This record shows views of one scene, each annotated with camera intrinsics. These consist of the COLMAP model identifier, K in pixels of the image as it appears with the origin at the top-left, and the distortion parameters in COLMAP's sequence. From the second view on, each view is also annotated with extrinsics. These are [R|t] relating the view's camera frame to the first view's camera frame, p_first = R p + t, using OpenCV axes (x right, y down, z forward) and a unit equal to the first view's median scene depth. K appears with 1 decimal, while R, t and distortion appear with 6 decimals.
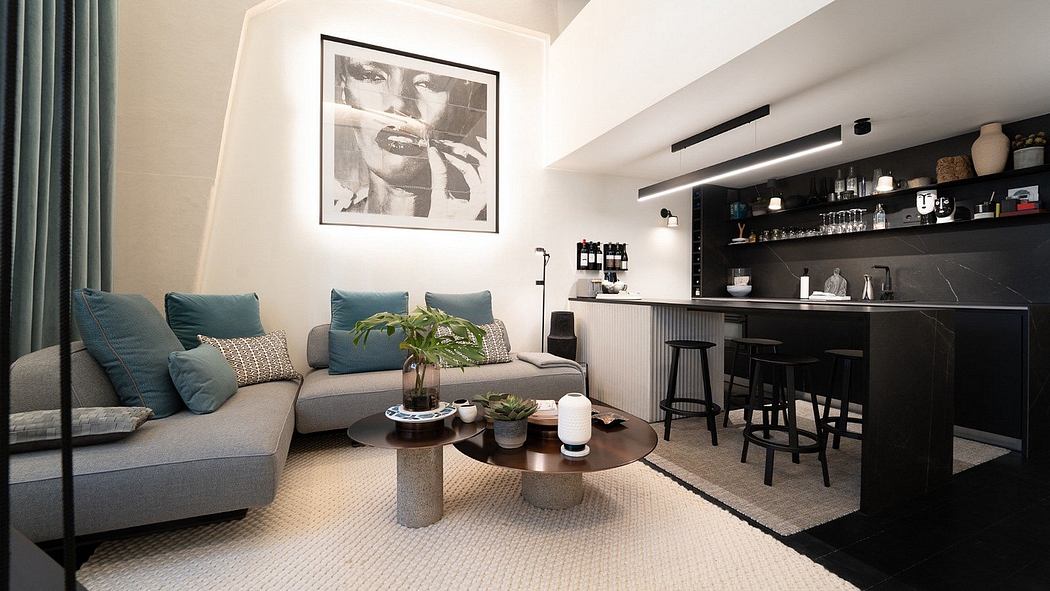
lens RADIAL K [[437.4, 0, 530.0], [0, 437.4, 293.8], [0, 0, 1]] dist [-0.017096, 0.000561]
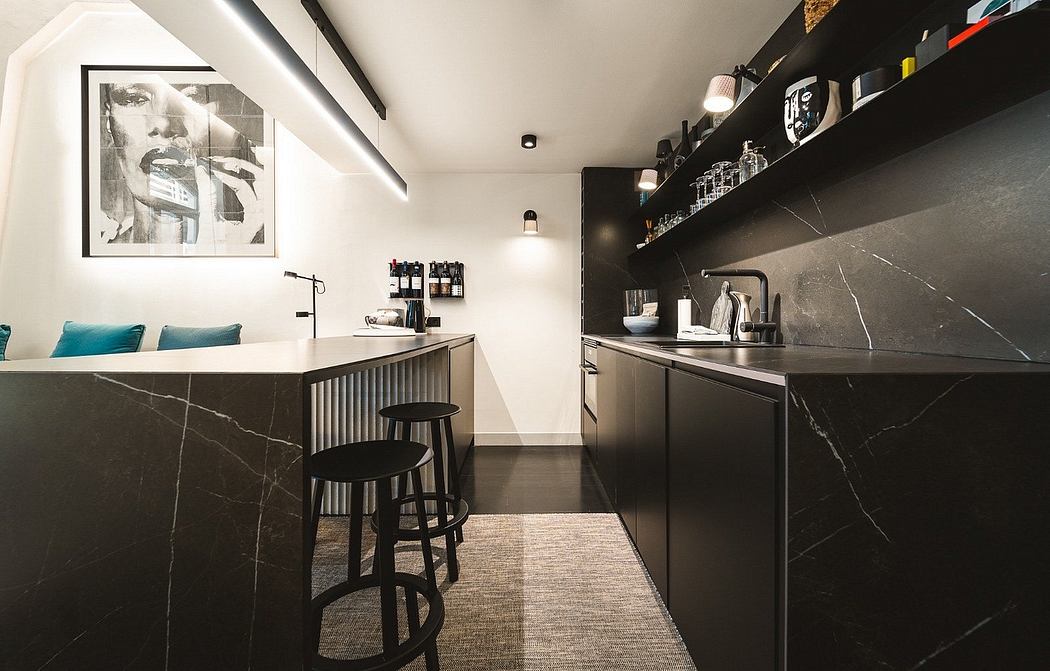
lens RADIAL K [[429.0, 0, 527.7], [0, 429.0, 329.7], [0, 0, 1]] dist [0.000470, -0.000512]
pose [[0.914230, 0.004488, -0.405170, 0.754791], [-0.005794, 0.999981, -0.001996, 0.002330], [0.405154, 0.004173, 0.914239, 0.457521]]
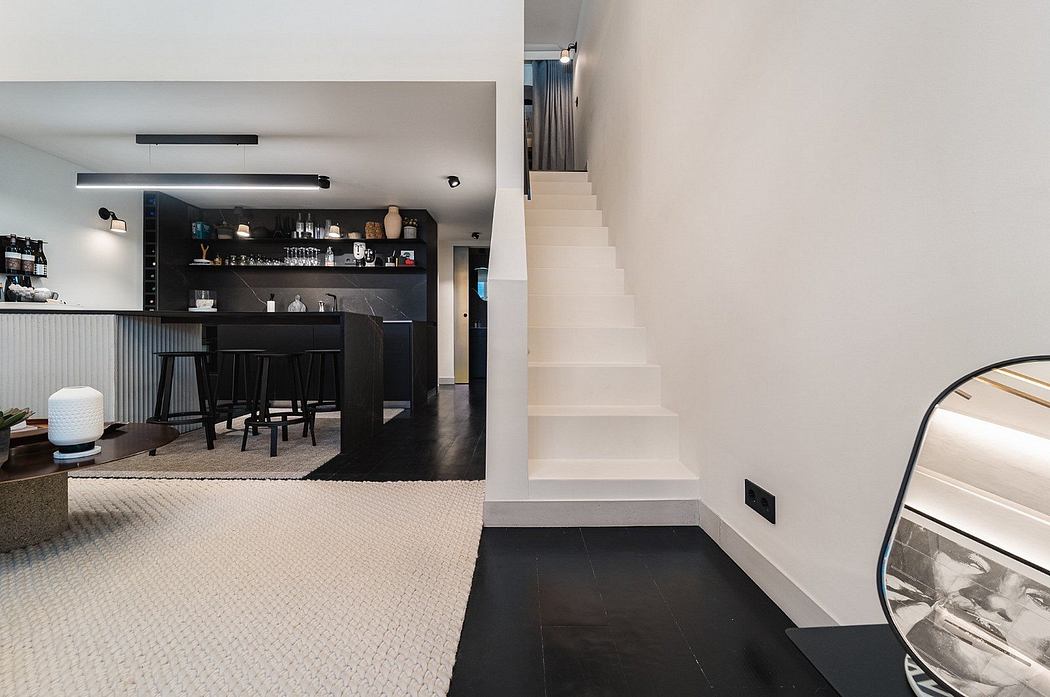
lens RADIAL K [[428.1, 0, 522.9], [0, 428.1, 344.2], [0, 0, 1]] dist [-0.009133, 0.000054]
pose [[0.403416, -0.017818, 0.914843, -0.138519], [0.006423, 0.999841, 0.016641, 0.066518], [-0.914994, -0.000838, 0.403466, -0.055257]]
